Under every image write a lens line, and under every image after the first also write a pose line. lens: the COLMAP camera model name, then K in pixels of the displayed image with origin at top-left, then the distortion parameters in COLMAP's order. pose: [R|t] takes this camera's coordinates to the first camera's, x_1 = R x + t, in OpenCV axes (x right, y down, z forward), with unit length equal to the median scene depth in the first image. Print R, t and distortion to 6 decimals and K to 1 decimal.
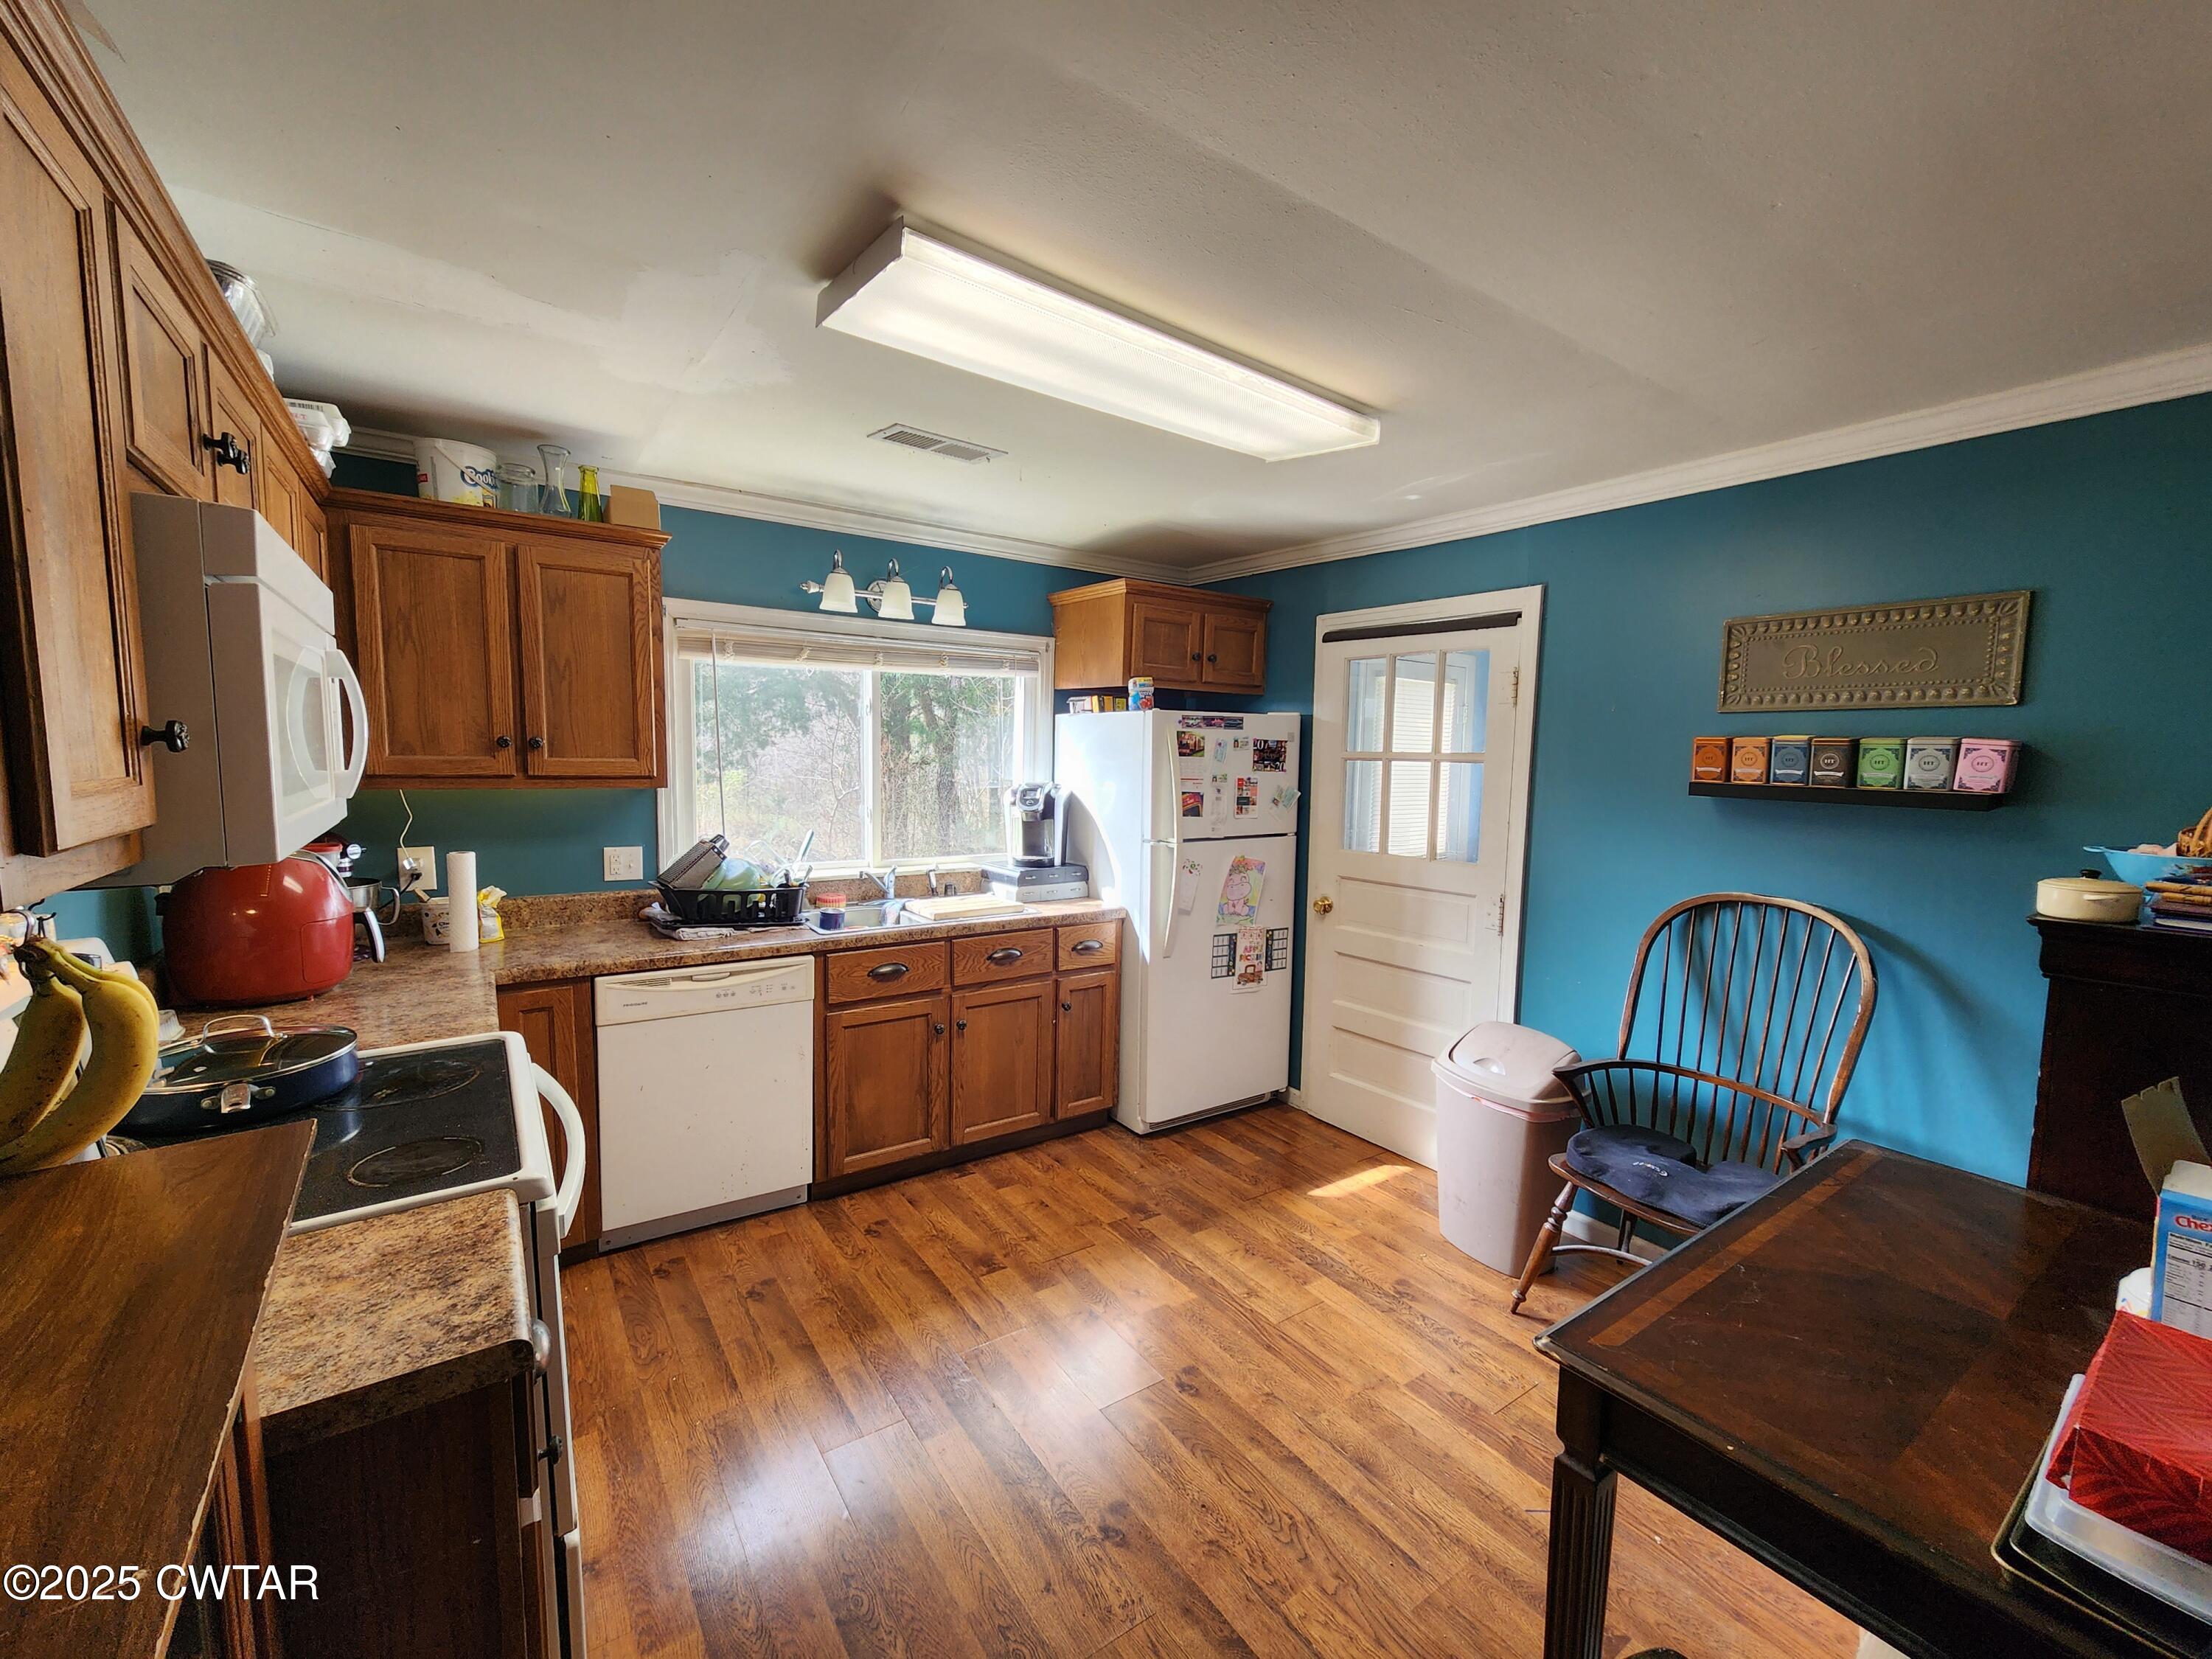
lens RADIAL K [[899.8, 0, 1109.1], [0, 899.8, 836.7], [0, 0, 1]] dist [-0.003915, -0.000525]
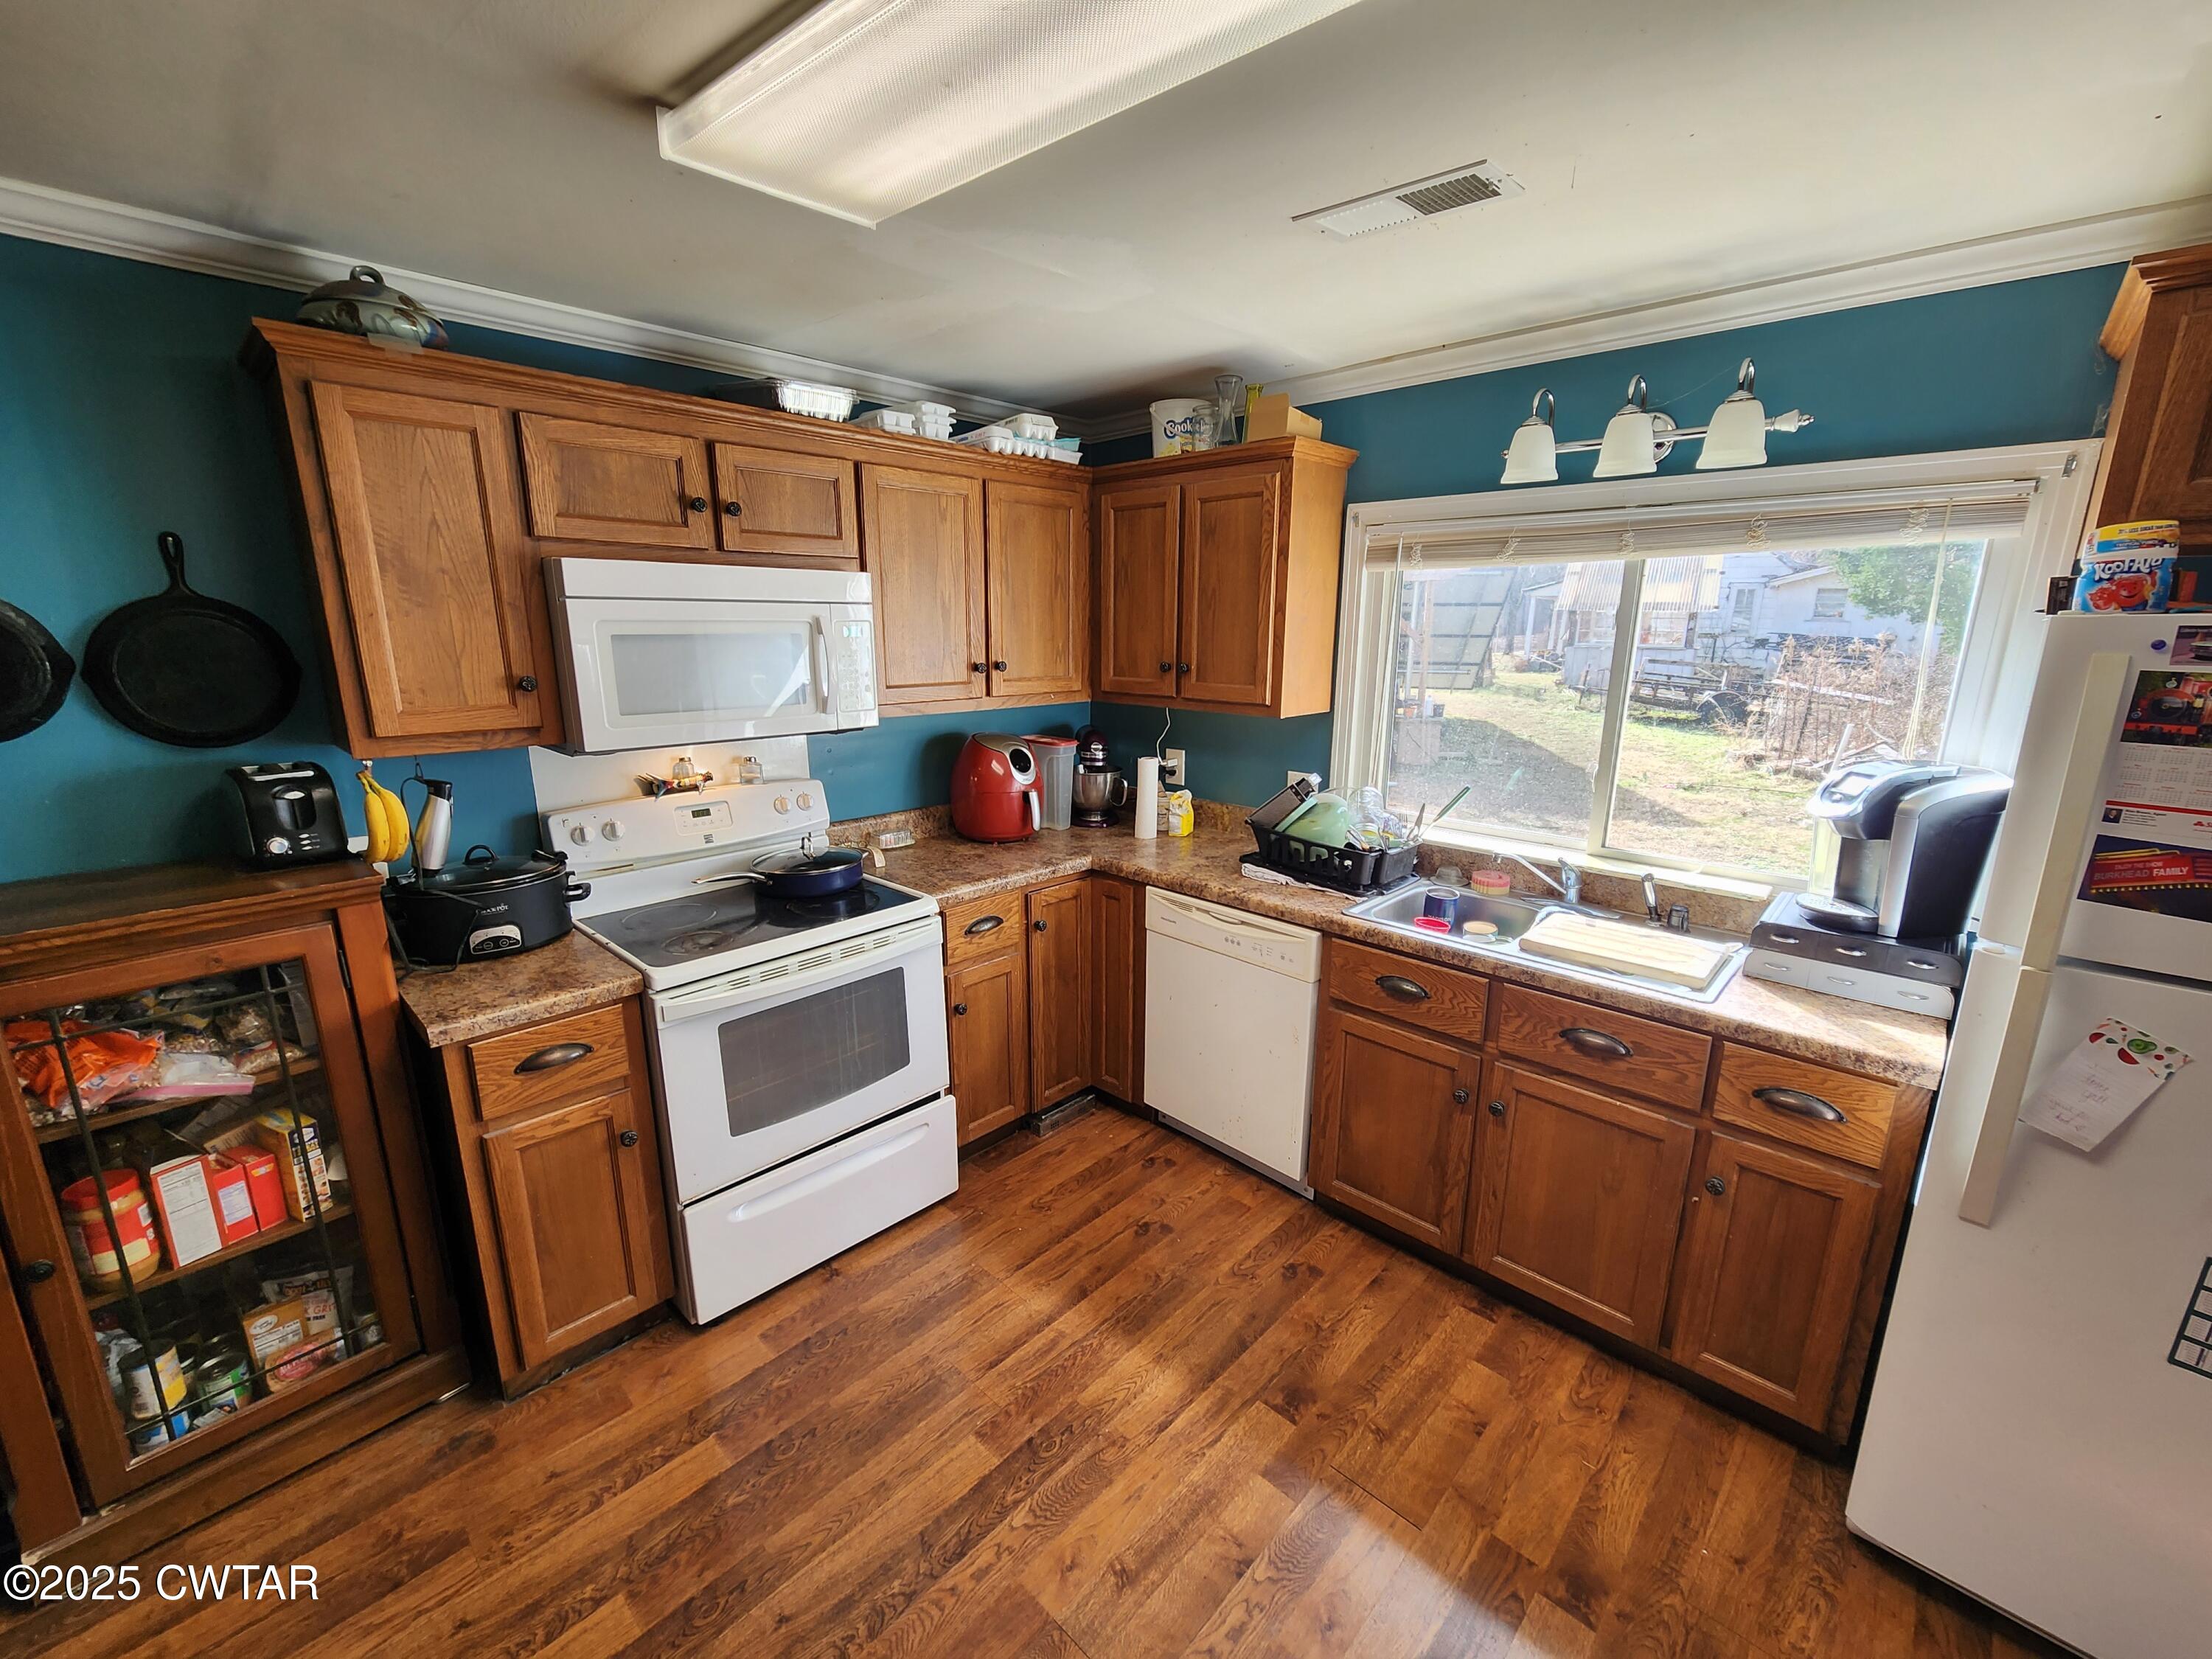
lens RADIAL K [[899.8, 0, 1113.5], [0, 899.8, 841.4], [0, 0, 1]] dist [-0.003915, -0.000525]
pose [[0.202717, 0.212559, -0.955889, 0.442828], [-0.094870, 0.975828, 0.196873, -0.104916], [0.974631, 0.050776, 0.217982, 0.671960]]
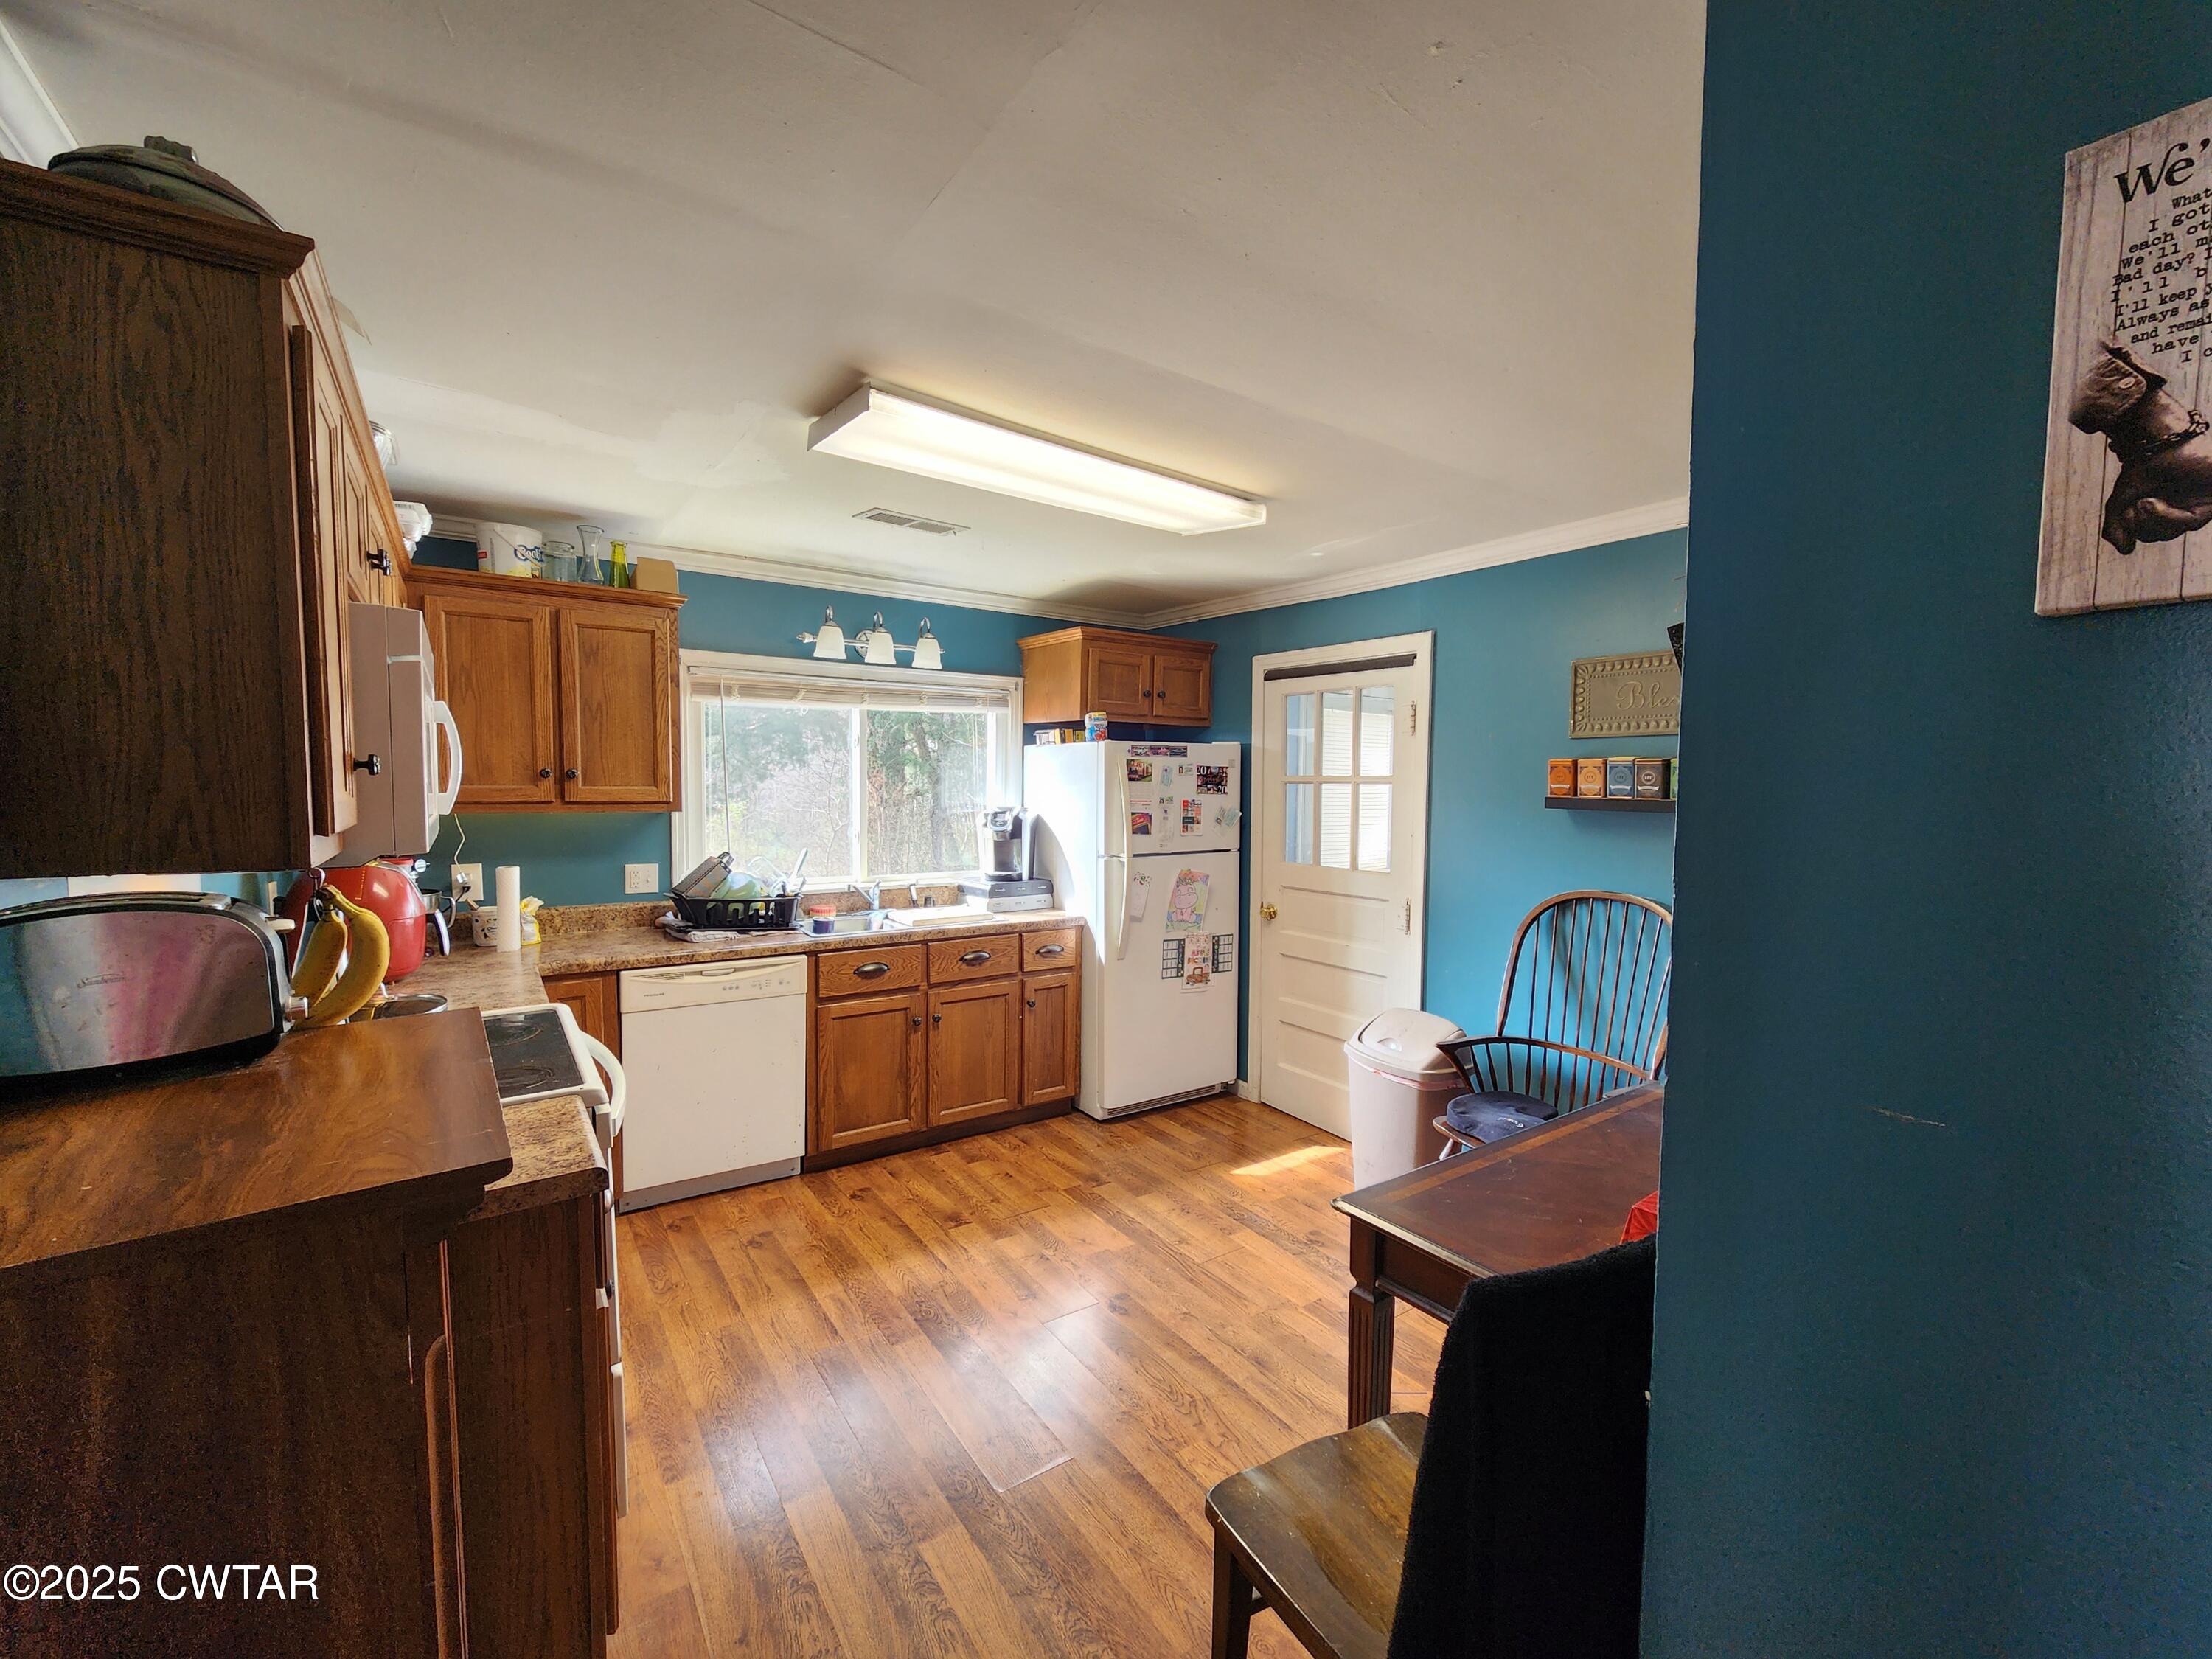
lens RADIAL K [[899.8, 0, 1104.4], [0, 899.8, 830.8], [0, 0, 1]] dist [-0.003915, -0.000525]
pose [[0.999950, -0.009524, -0.003025, 0.063746], [0.009393, 0.999124, -0.040778, 0.024784], [0.003411, 0.040748, 0.999164, -0.172192]]
